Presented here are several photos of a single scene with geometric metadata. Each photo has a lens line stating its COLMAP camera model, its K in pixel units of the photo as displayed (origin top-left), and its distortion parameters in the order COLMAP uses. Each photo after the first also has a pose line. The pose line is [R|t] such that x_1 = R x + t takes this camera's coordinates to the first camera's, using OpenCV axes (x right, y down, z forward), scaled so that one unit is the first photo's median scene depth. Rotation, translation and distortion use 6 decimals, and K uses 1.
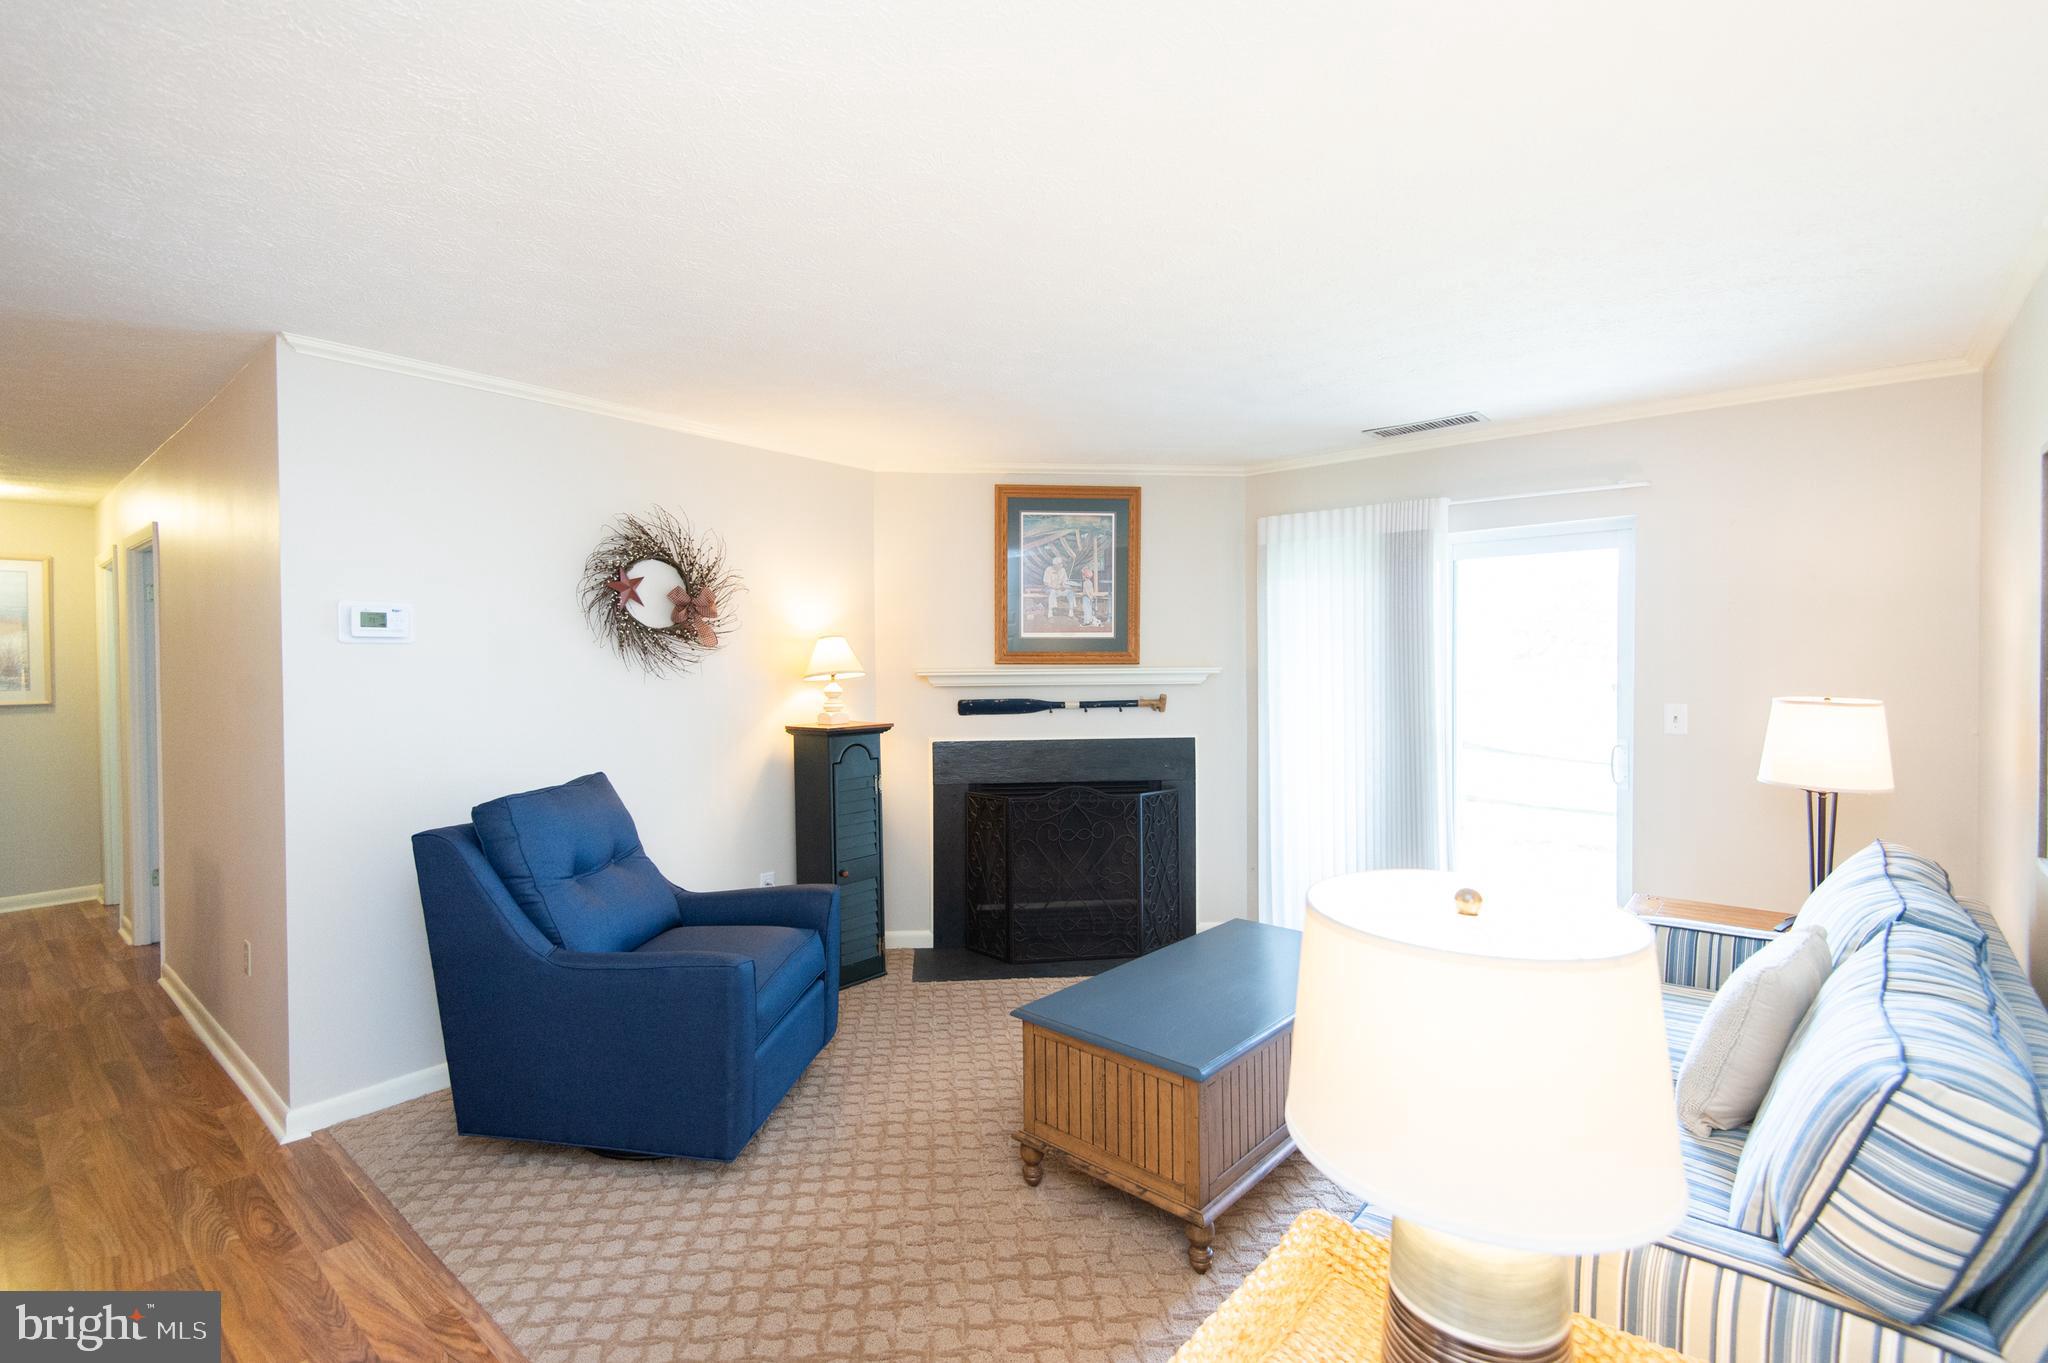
lens RADIAL K [[915.2, 0, 1028.8], [0, 915.2, 678.1], [0, 0, 1]] dist [0.001401, -0.013435]
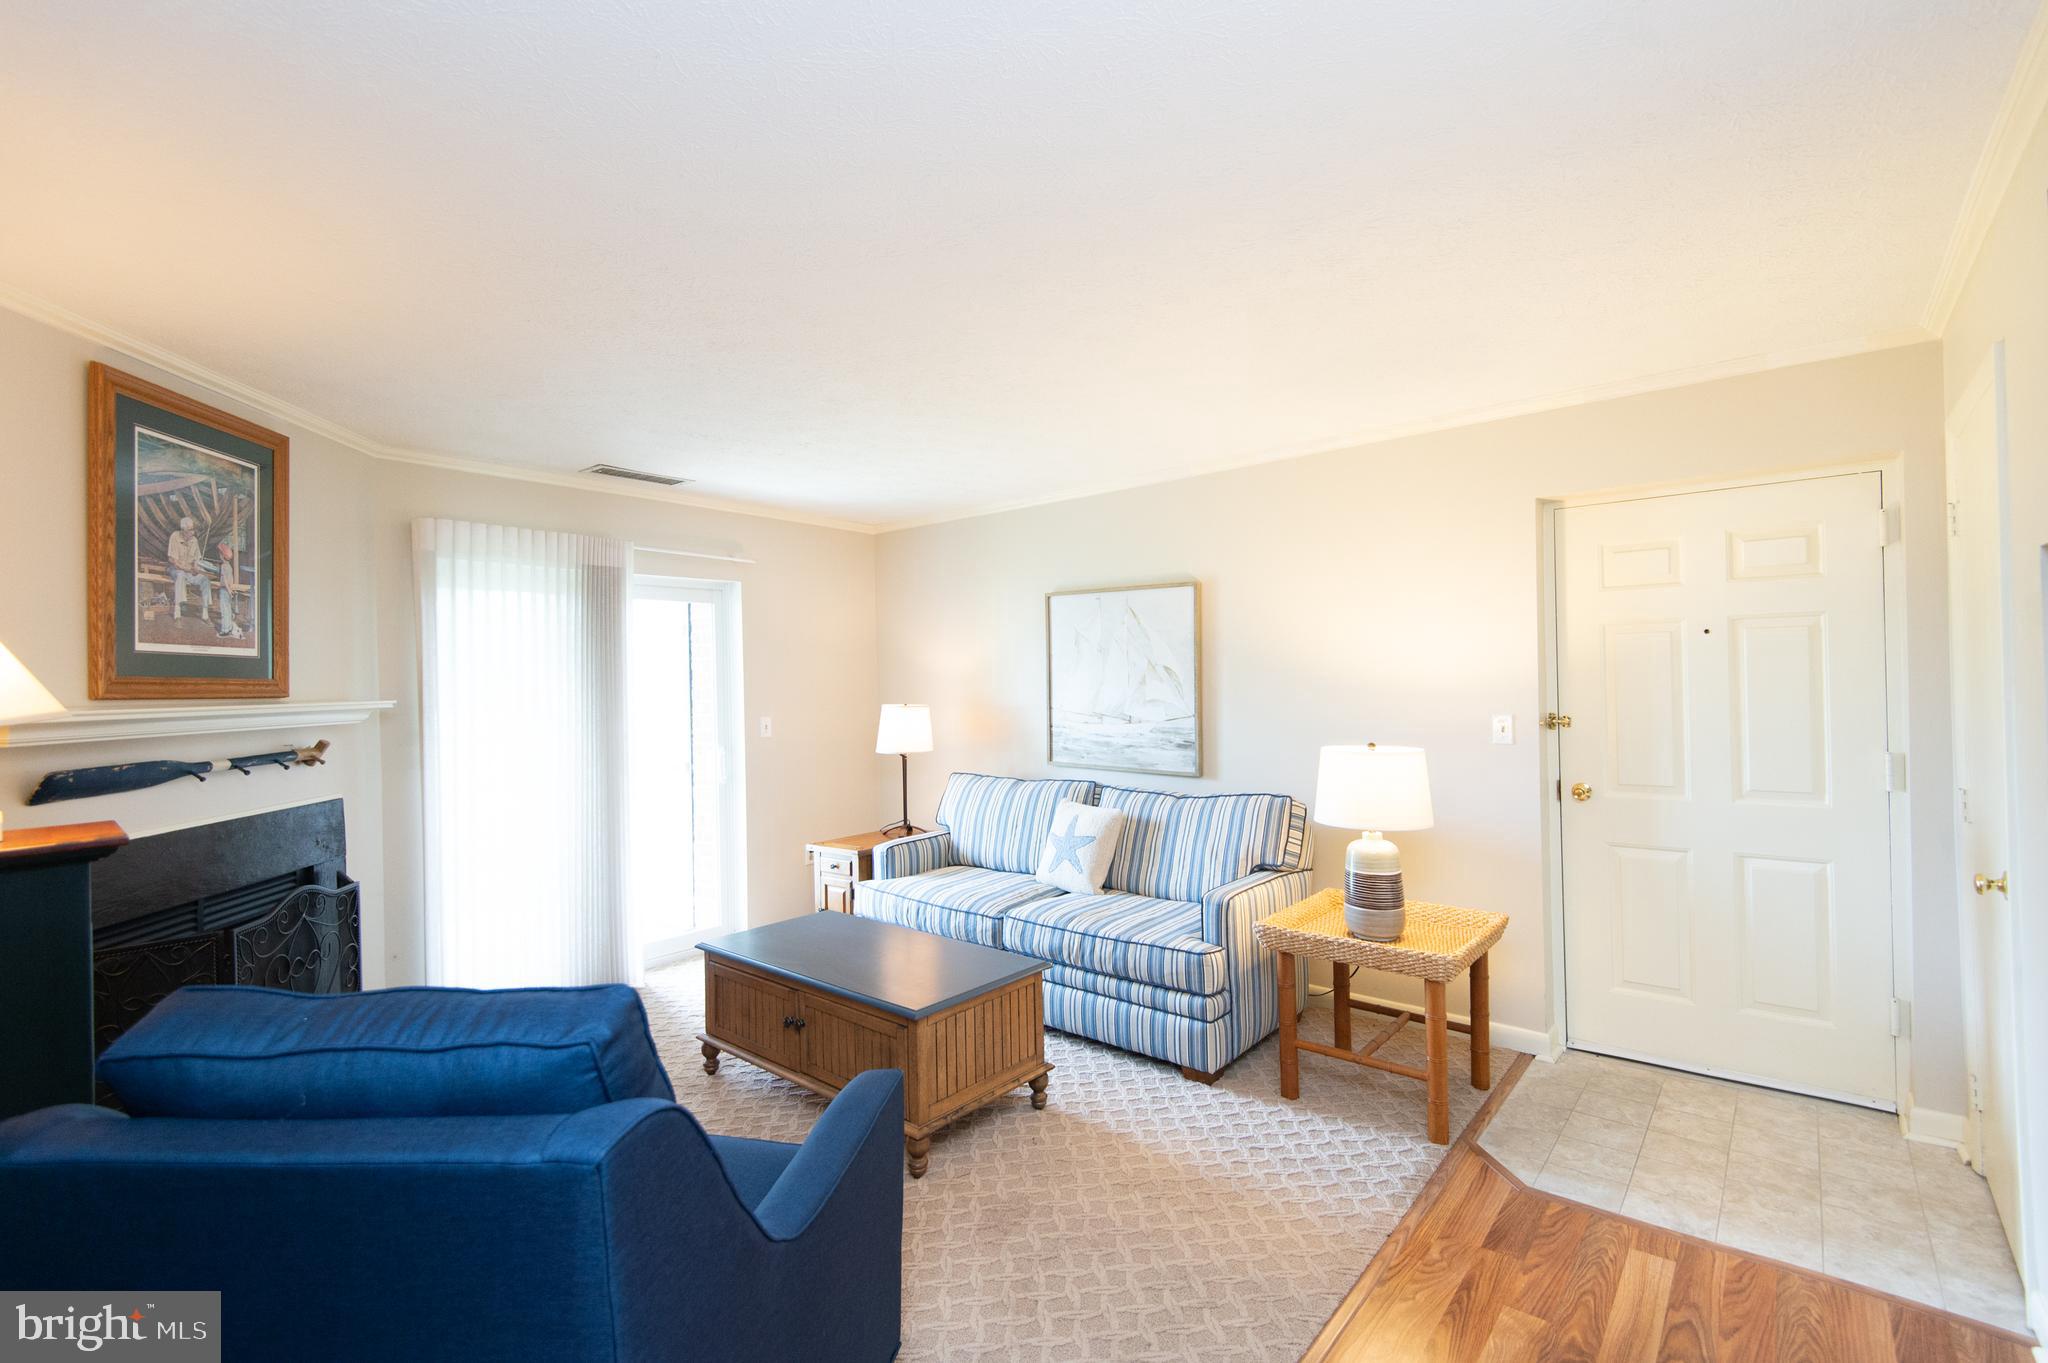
lens RADIAL K [[915.2, 0, 1028.8], [0, 915.2, 678.1], [0, 0, 1]] dist [0.001401, -0.013435]
pose [[-0.041414, 0.011037, 0.999081, -0.573990], [0.037125, 0.999265, -0.009500, -0.002872], [-0.998452, 0.036698, -0.041793, 0.485641]]
